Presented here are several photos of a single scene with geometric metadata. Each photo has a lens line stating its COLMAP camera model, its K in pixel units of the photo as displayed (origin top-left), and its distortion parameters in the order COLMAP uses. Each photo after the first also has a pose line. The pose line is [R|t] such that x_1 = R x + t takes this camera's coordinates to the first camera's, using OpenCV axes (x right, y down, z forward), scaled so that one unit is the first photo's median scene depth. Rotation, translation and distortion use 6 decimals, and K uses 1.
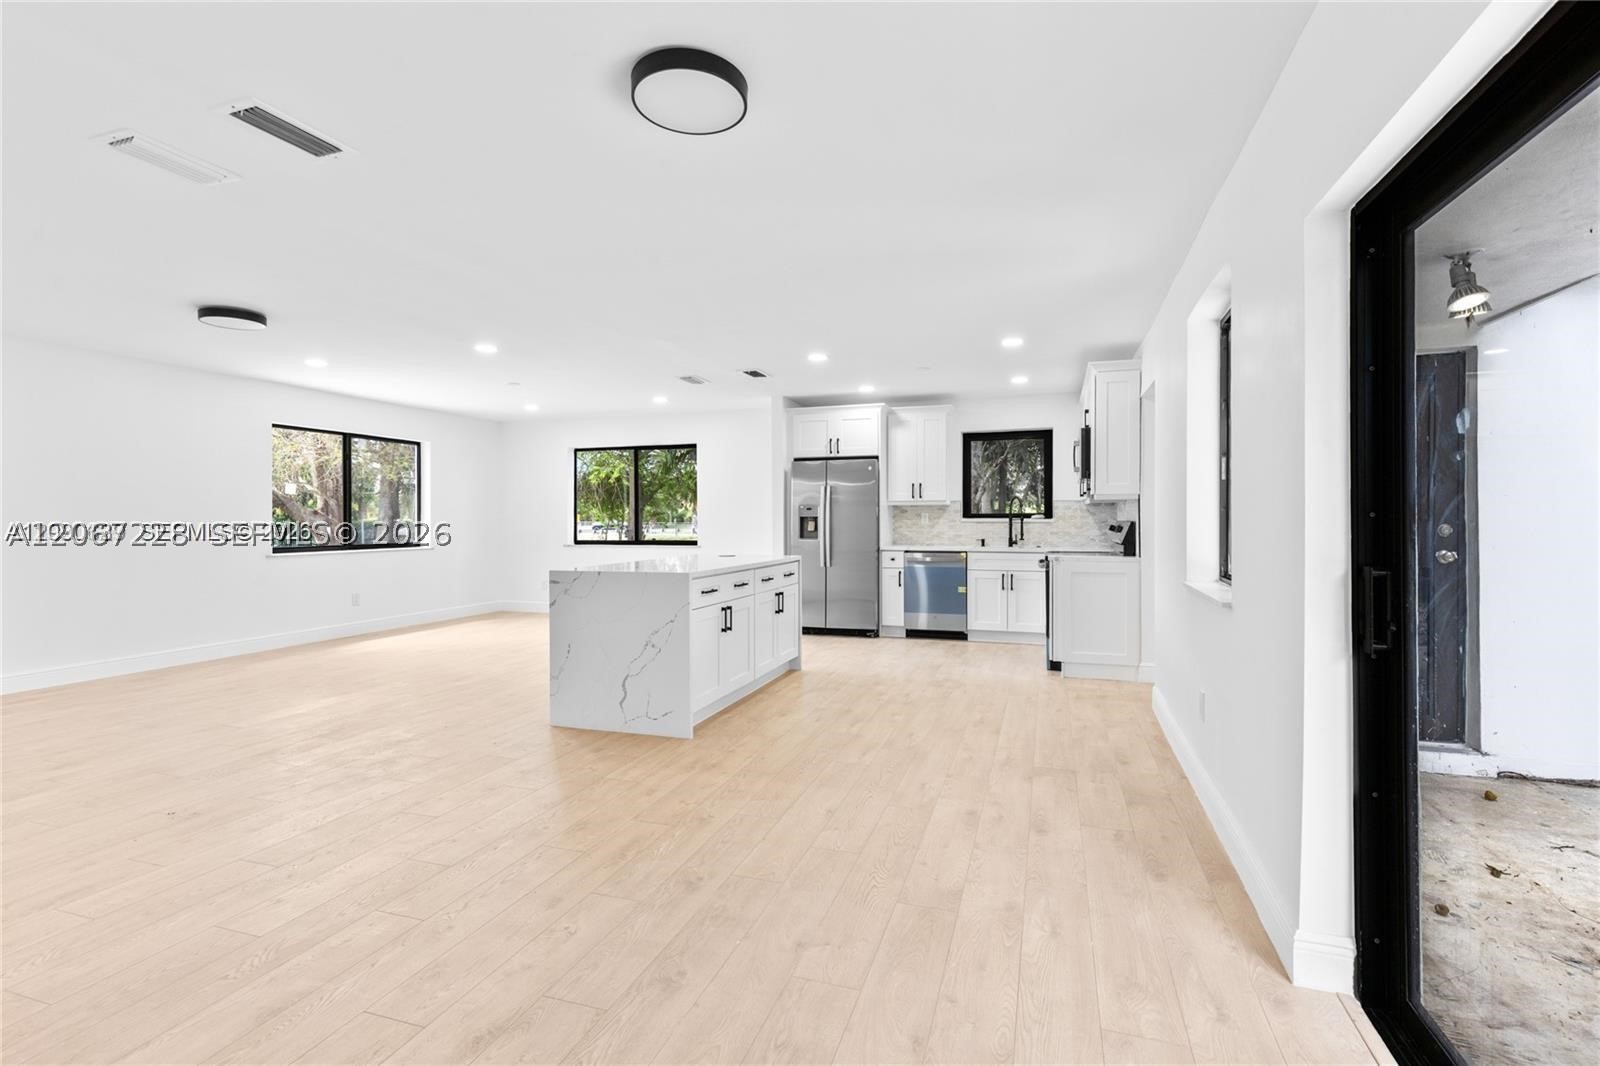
lens RADIAL K [[732.0, 0, 811.9], [0, 732.0, 520.3], [0, 0, 1]] dist [0.003625, -0.000144]
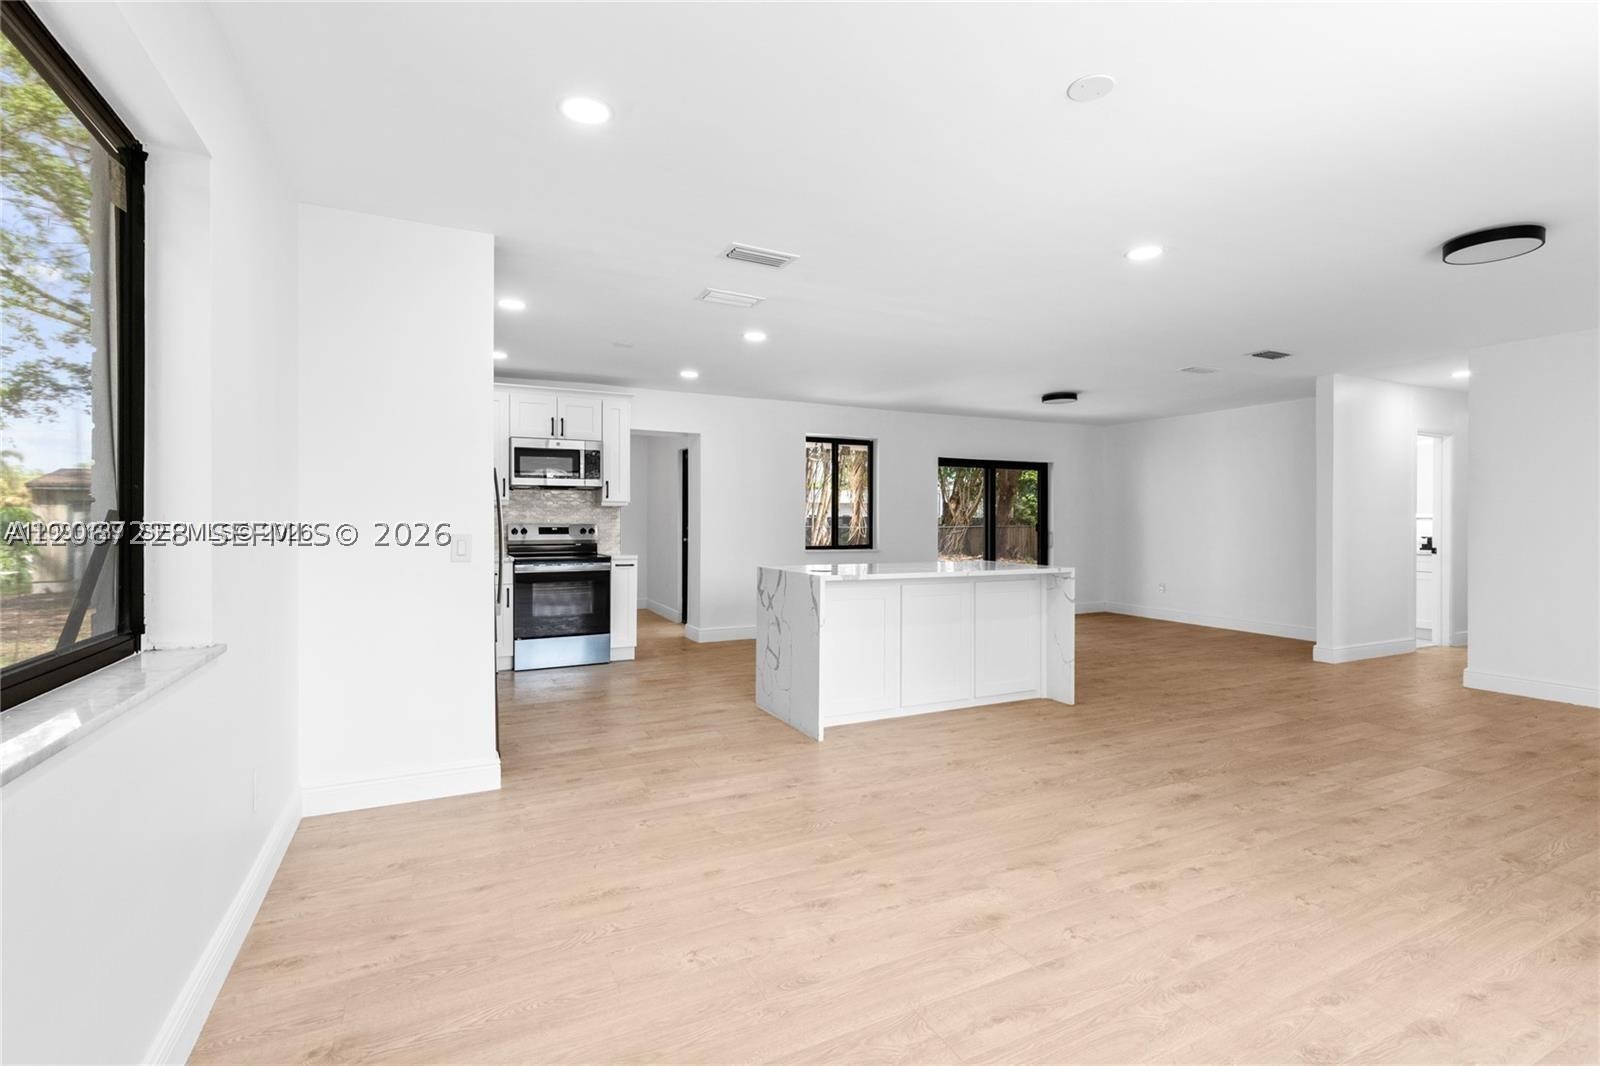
lens RADIAL K [[732.0, 0, 811.9], [0, 732.0, 520.3], [0, 0, 1]] dist [0.003625, -0.000144]
pose [[-0.706900, 0.003230, 0.707306, -0.613514], [0.001219, 0.999994, -0.003347, -0.001007], [-0.707313, -0.001504, -0.706899, 1.470140]]
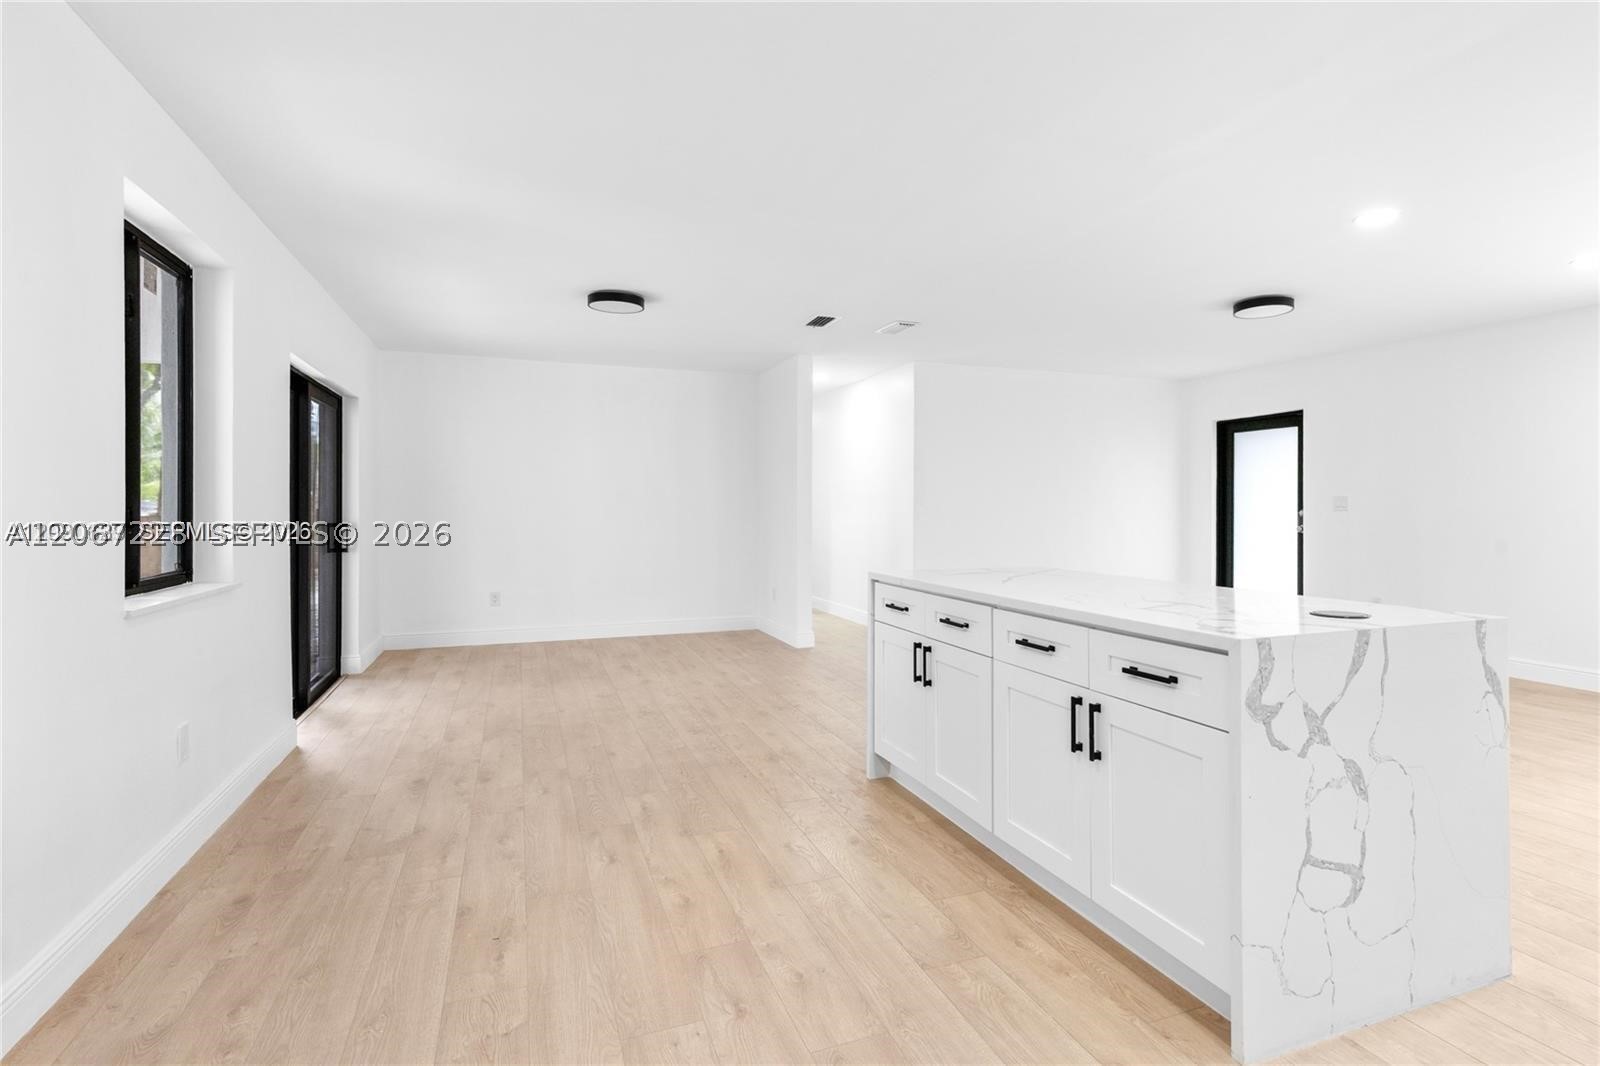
lens RADIAL K [[775.7, 0, 817.3], [0, 775.7, 507.4], [0, 0, 1]] dist [0.001089, -0.000210]
pose [[-0.775704, 0.003651, -0.631086, 0.272673], [0.001881, 0.999992, 0.003473, -0.001161], [0.631094, 0.001507, -0.775705, 1.070512]]
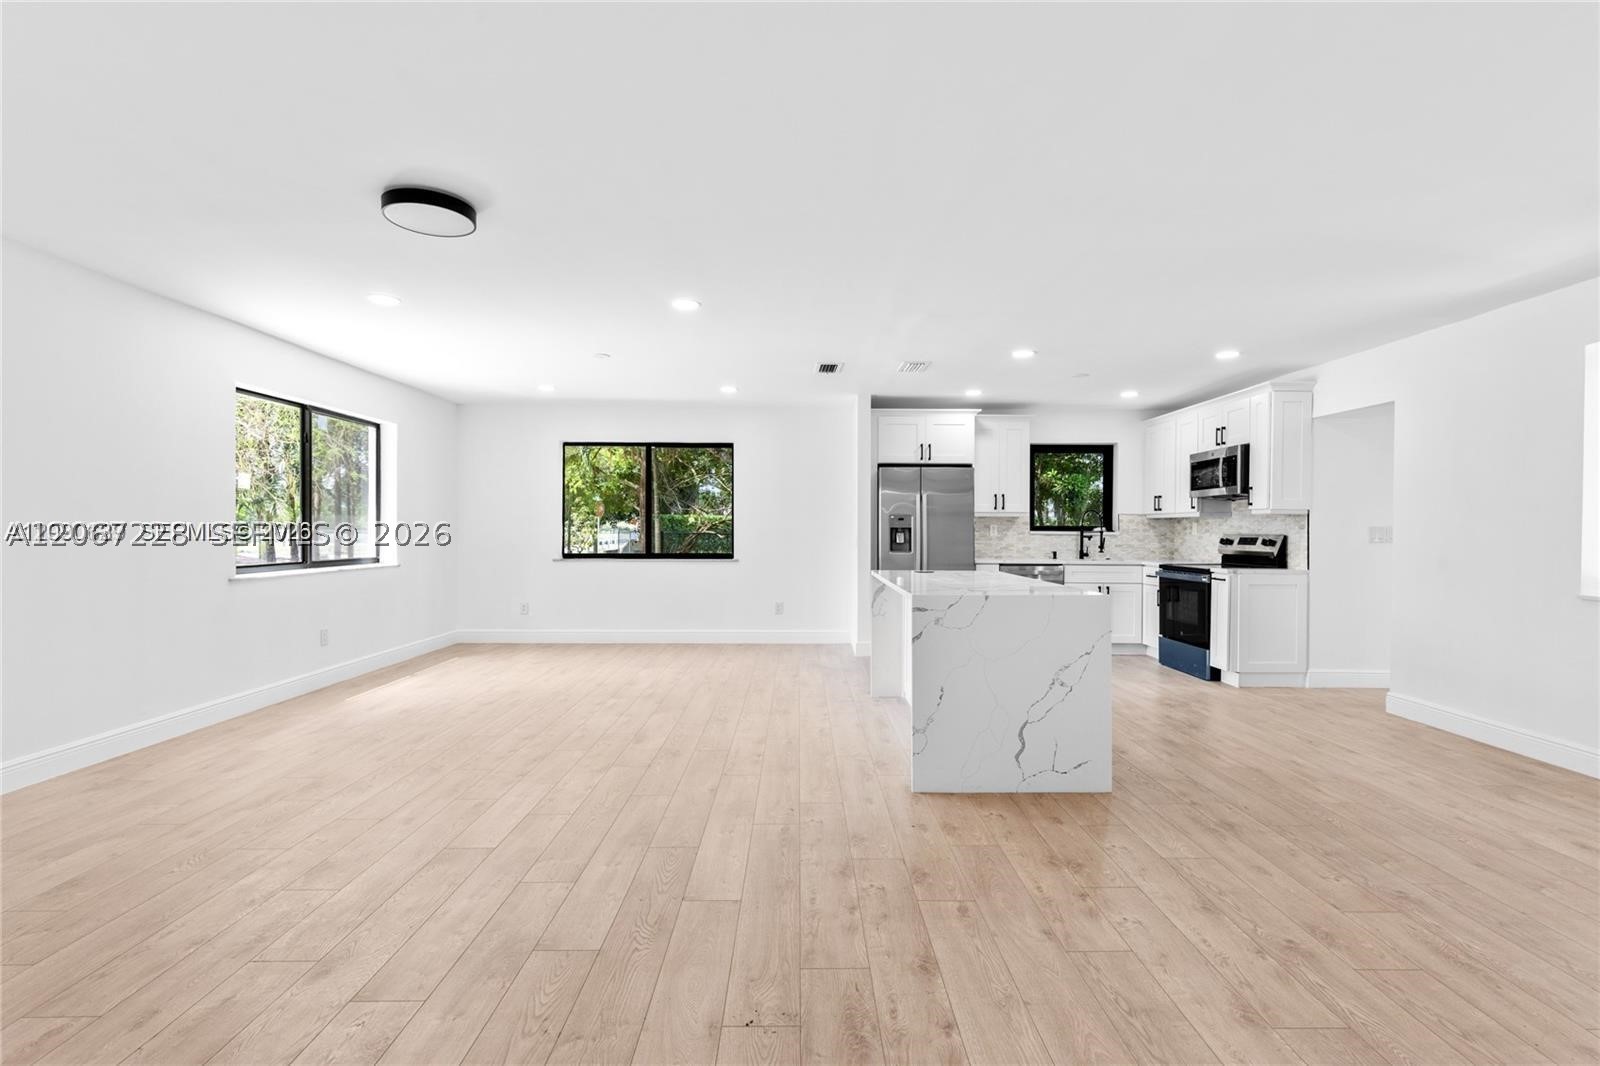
lens RADIAL K [[725.6, 0, 807.5], [0, 725.6, 535.1], [0, 0, 1]] dist [0.004095, -0.000330]
pose [[0.946742, 0.005715, 0.321942, -0.503769], [-0.007596, 0.999961, 0.004586, 0.001329], [-0.321903, -0.006788, 0.946748, 0.213960]]
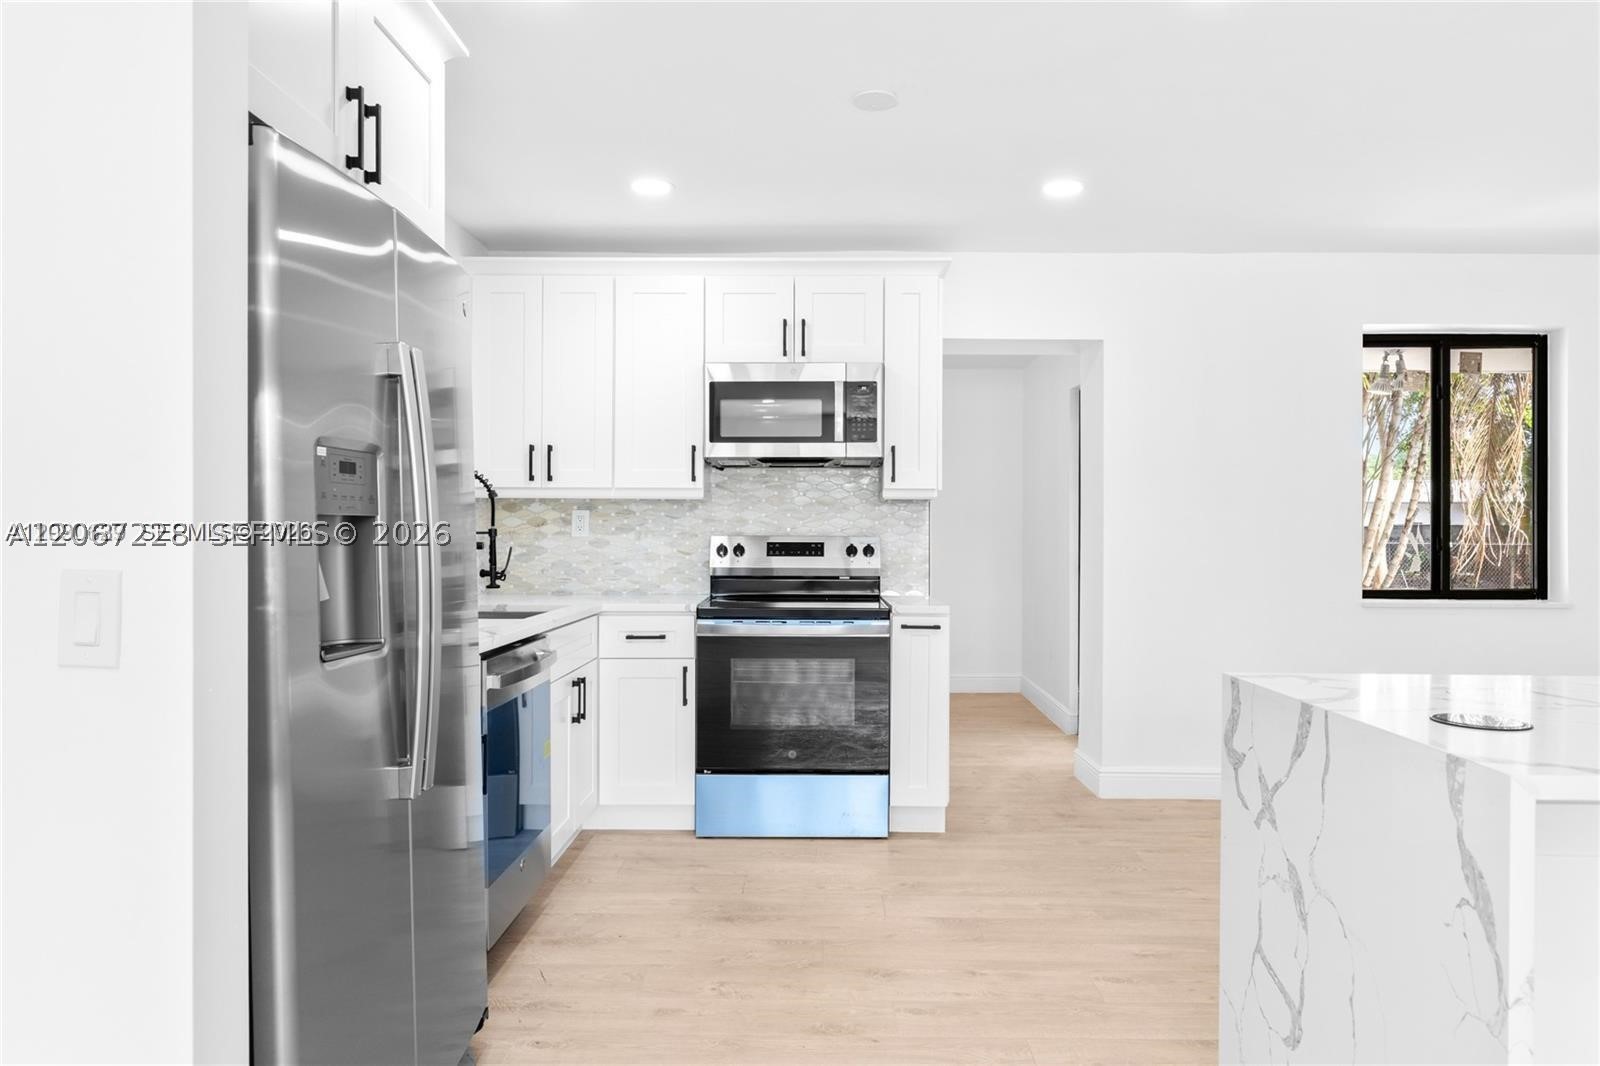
lens RADIAL K [[1026.9, 0, 803.3], [0, 1026.9, 530.7], [0, 0, 1]] dist [-0.000629, 0.000979]
pose [[-0.295009, 0.002205, 0.955492, -0.308323], [-0.002524, 0.999992, -0.003087, -0.001354], [-0.955491, -0.003322, -0.295002, 1.196224]]
